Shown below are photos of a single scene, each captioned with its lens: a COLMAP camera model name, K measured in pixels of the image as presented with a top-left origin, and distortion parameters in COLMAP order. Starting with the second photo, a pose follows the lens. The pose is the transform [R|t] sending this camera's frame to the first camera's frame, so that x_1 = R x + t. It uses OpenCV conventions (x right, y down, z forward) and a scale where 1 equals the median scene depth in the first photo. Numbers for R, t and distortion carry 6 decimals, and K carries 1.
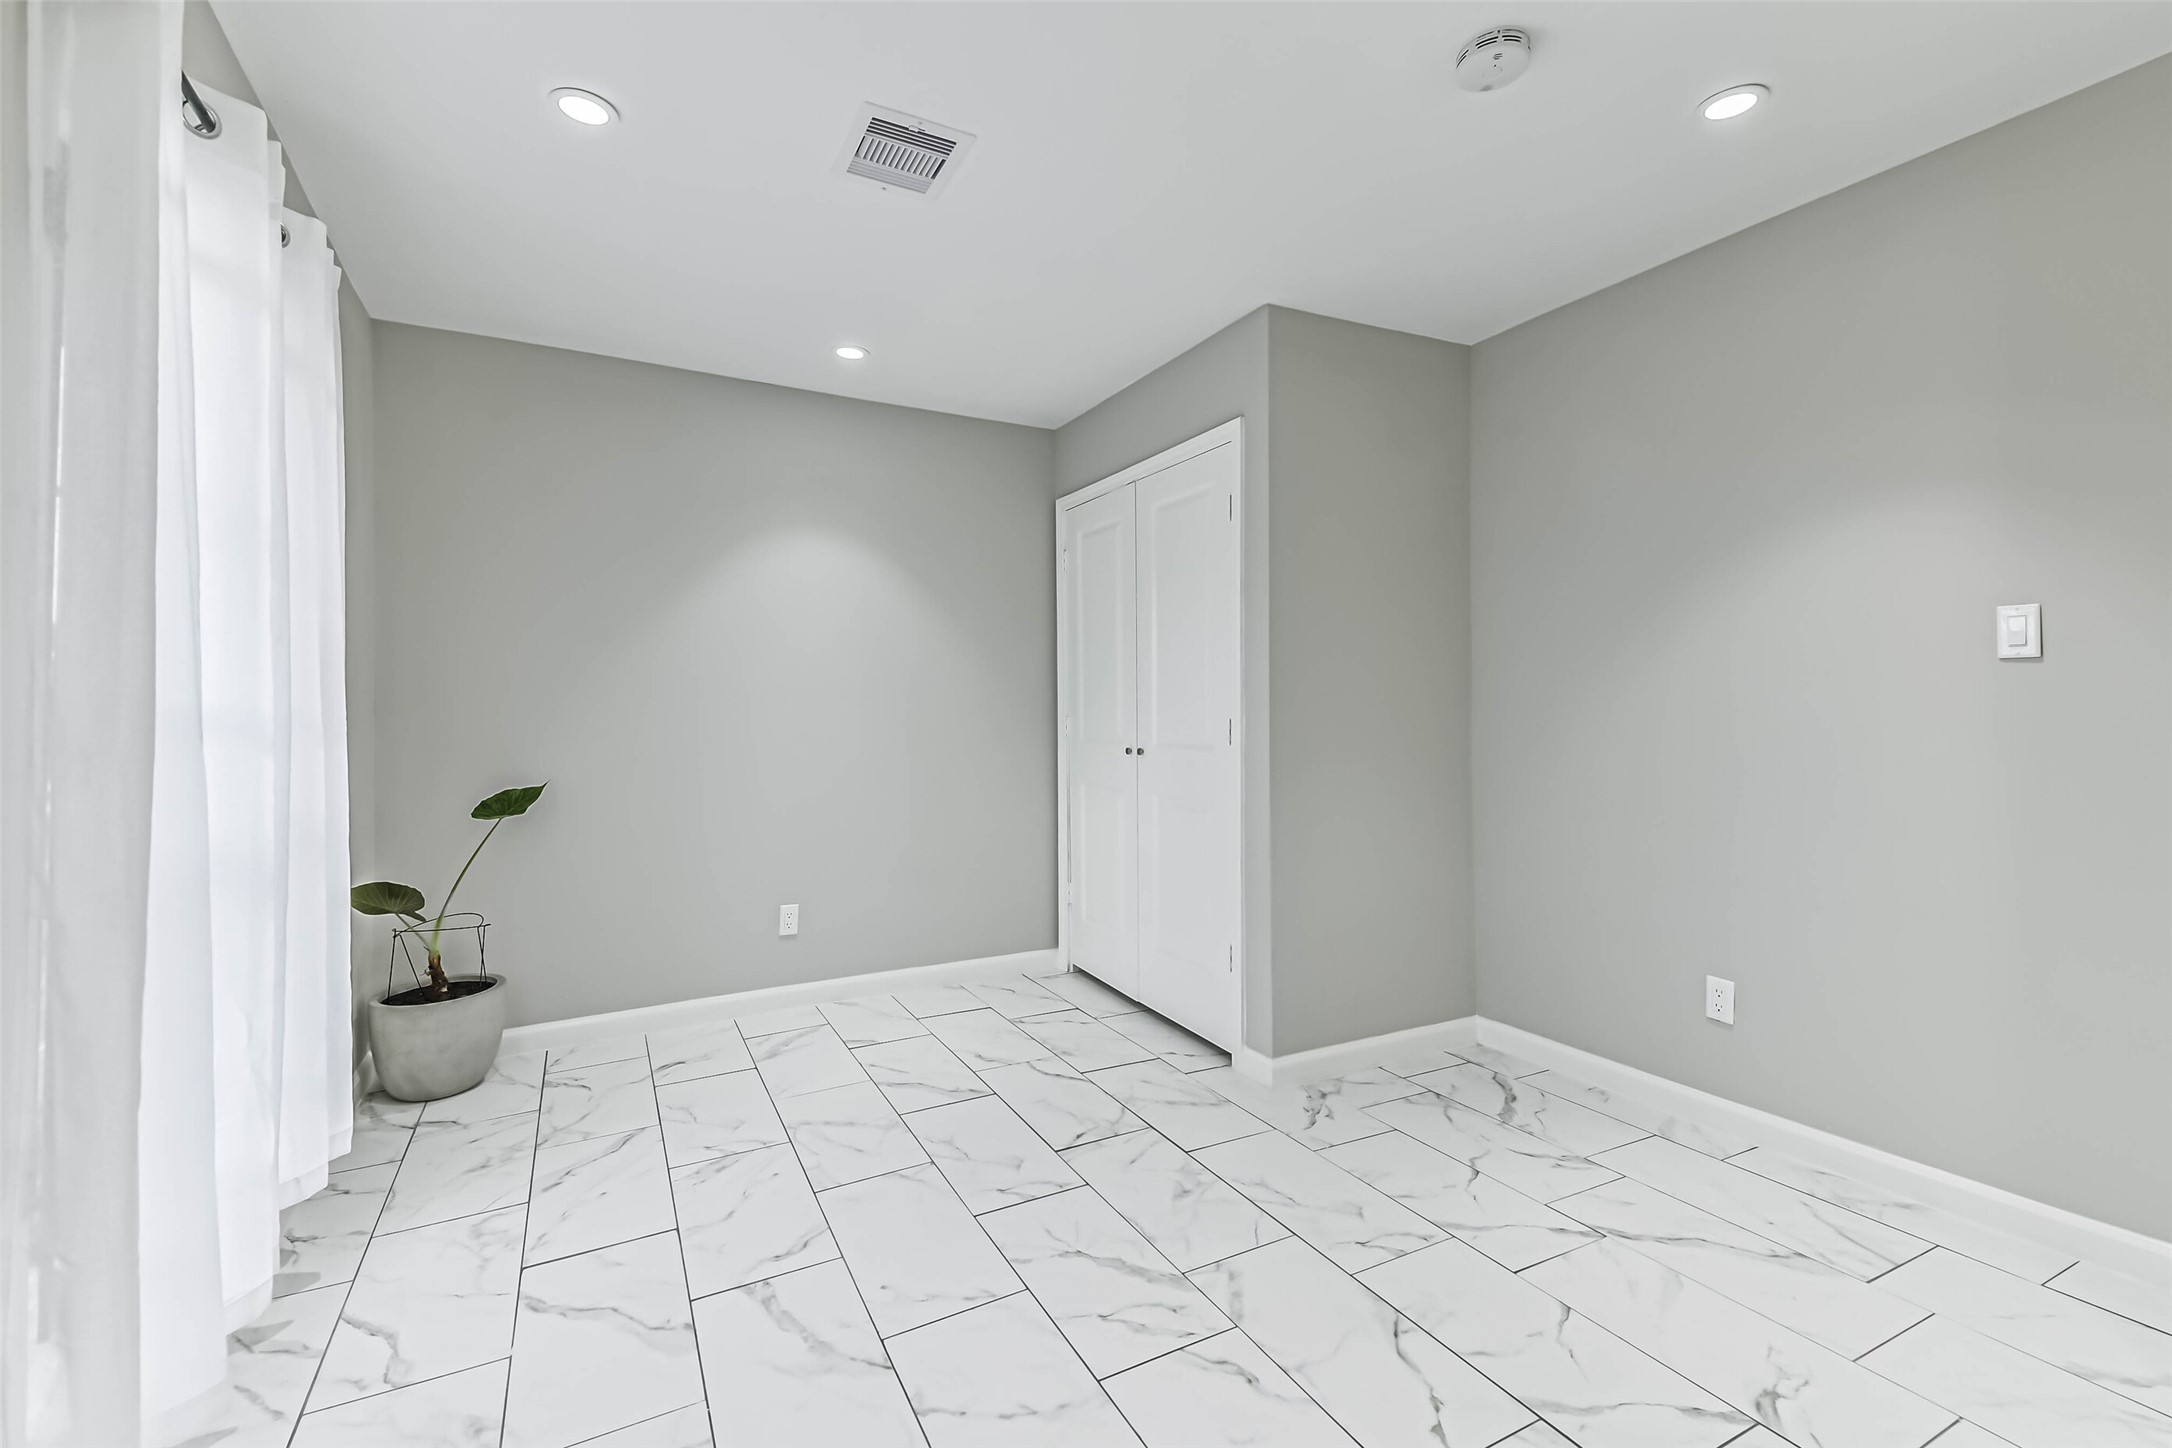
lens RADIAL K [[933.7, 0, 1079.6], [0, 933.7, 700.1], [0, 0, 1]] dist [0.050966, -0.018418]
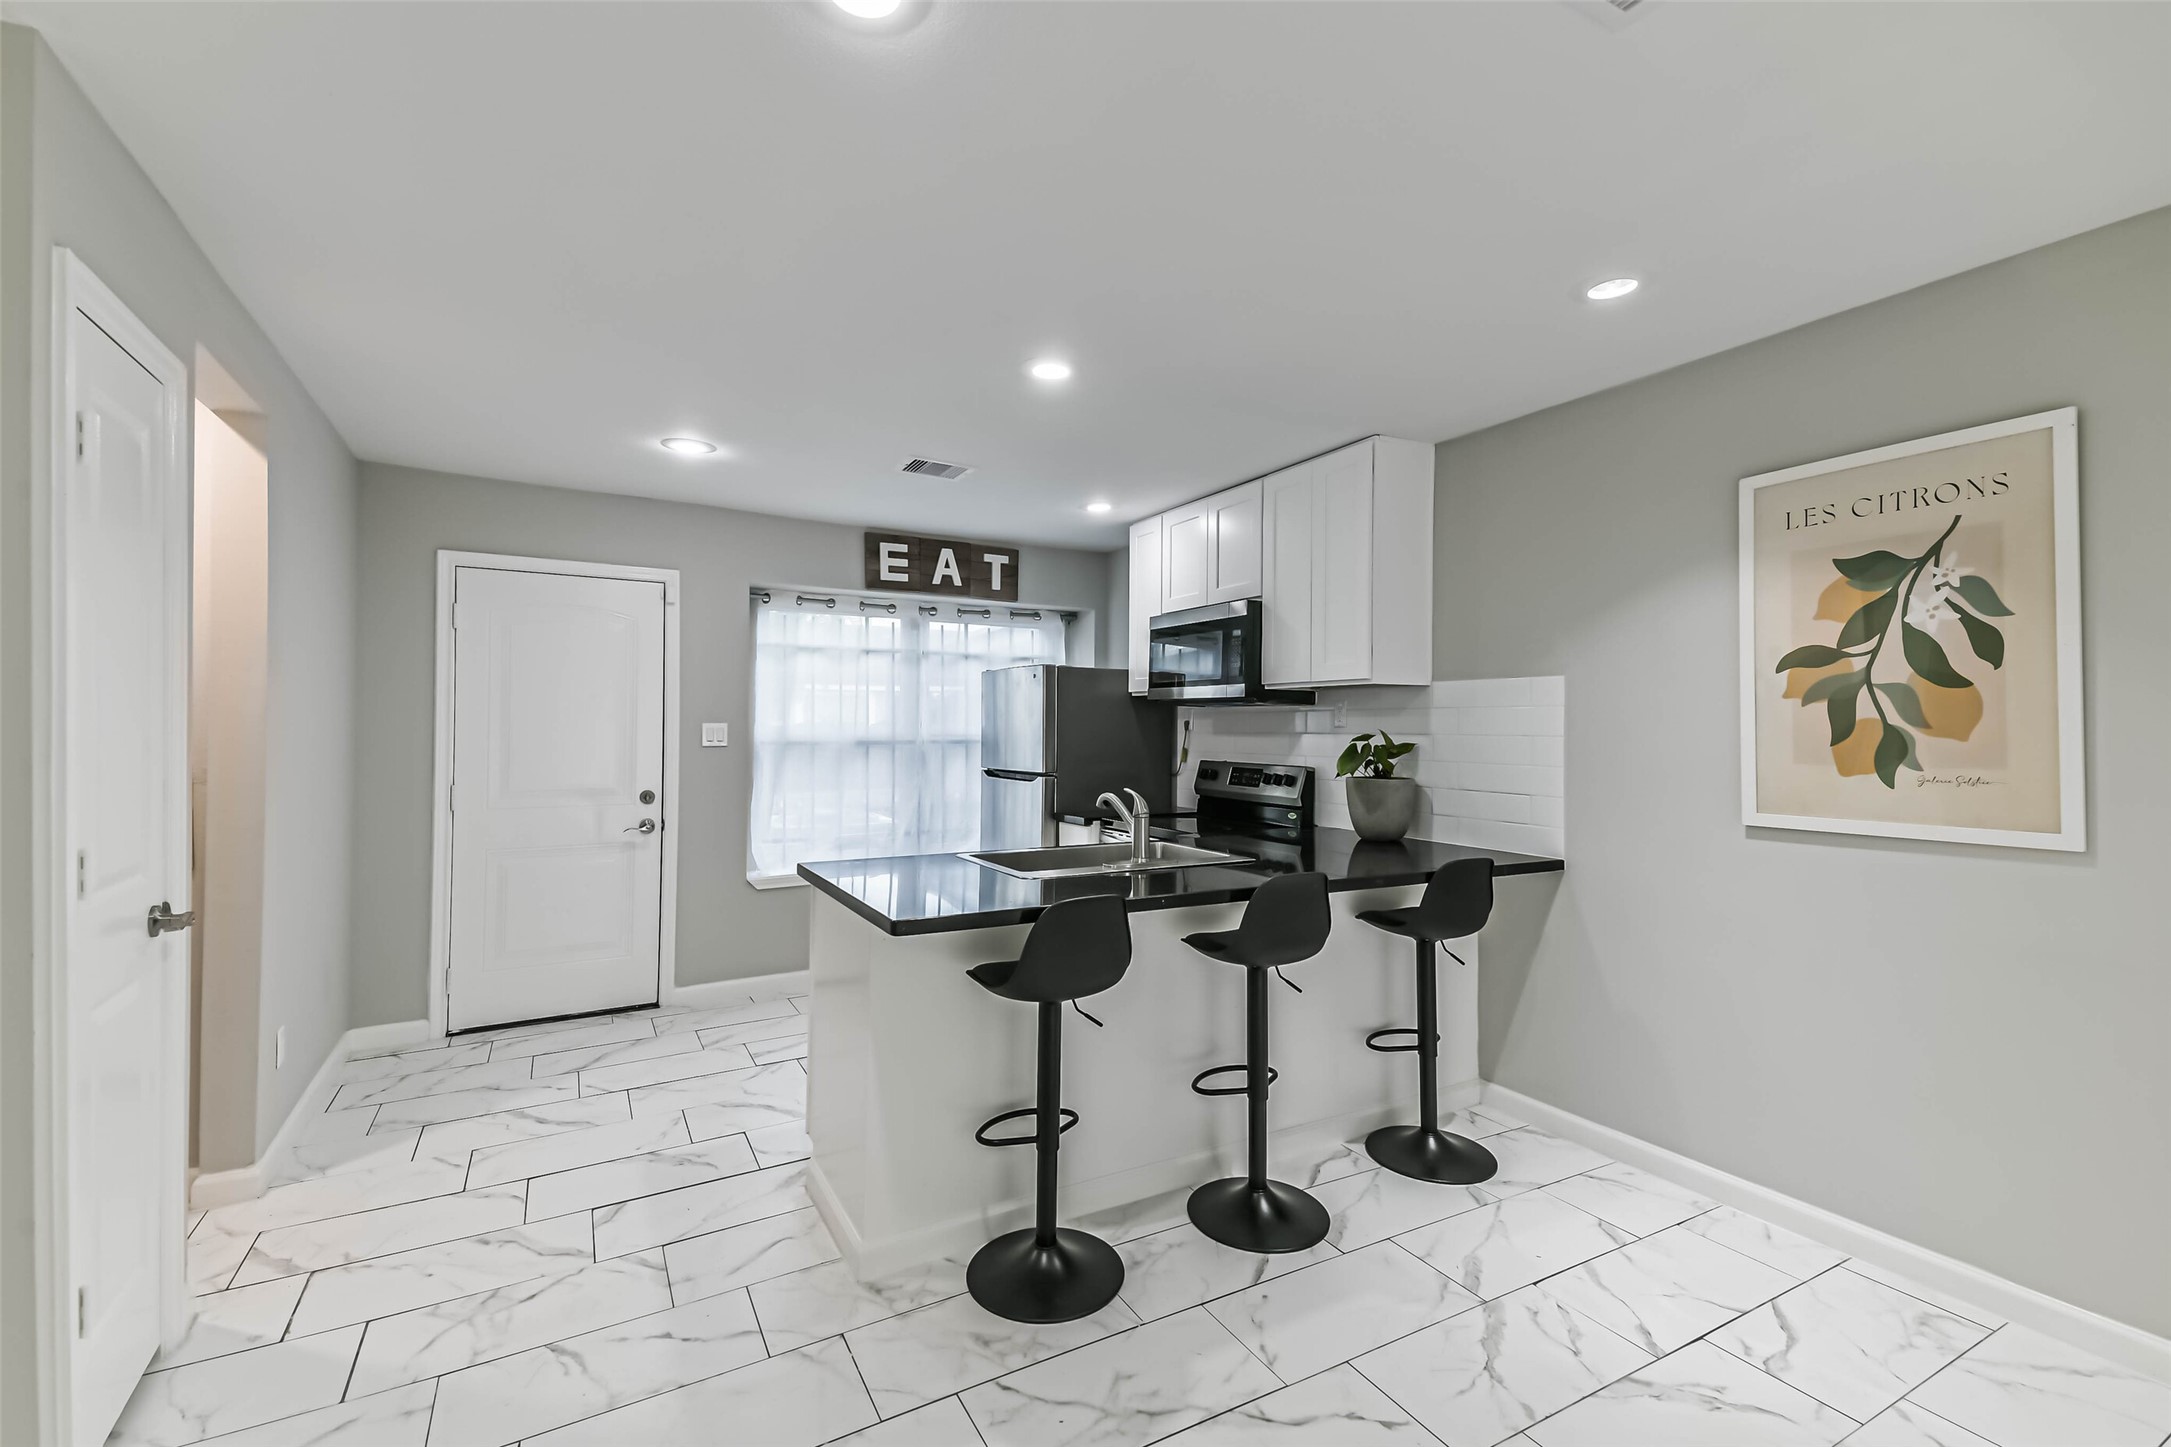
lens RADIAL K [[933.2, 0, 1086.9], [0, 933.2, 720.8], [0, 0, 1]] dist [0.050966, -0.018418]
pose [[-0.033428, 0.012567, 0.999362, -0.738789], [-0.016803, 0.999773, -0.013135, -0.052257], [-0.999300, -0.017231, -0.033209, 1.092450]]
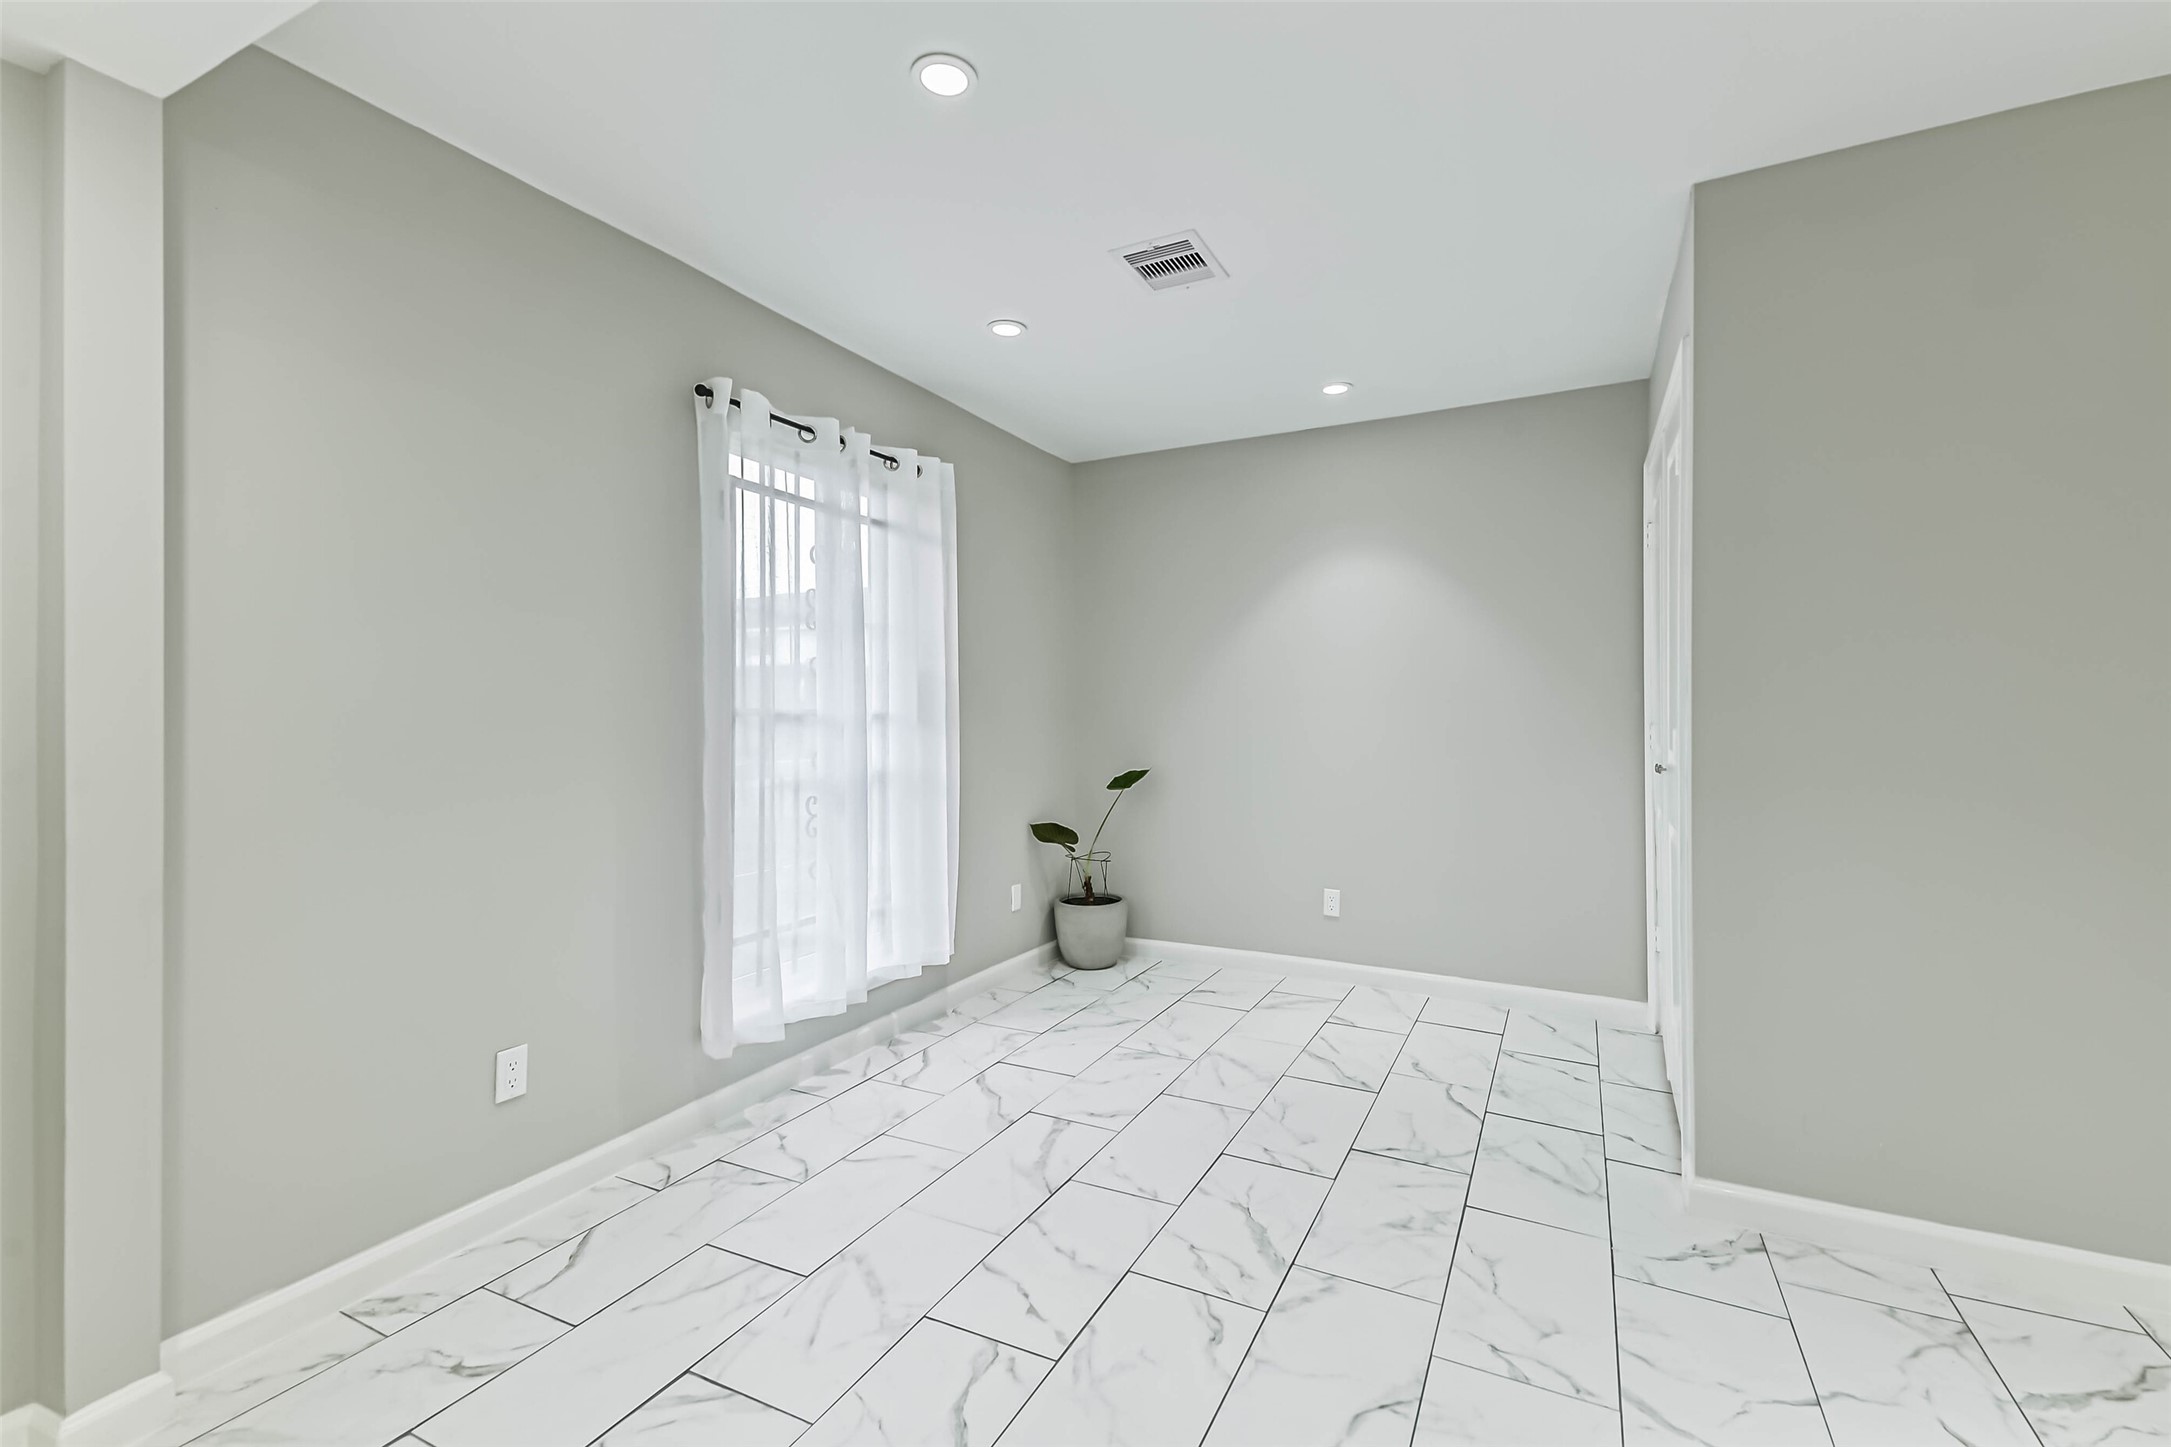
lens RADIAL K [[933.2, 0, 1081.4], [0, 933.2, 715.8], [0, 0, 1]] dist [0.050966, -0.018418]
pose [[0.574294, 0.007495, -0.818615, 0.589818], [0.005045, 0.999907, 0.012695, -0.006226], [0.818634, -0.011421, 0.574202, 0.160132]]
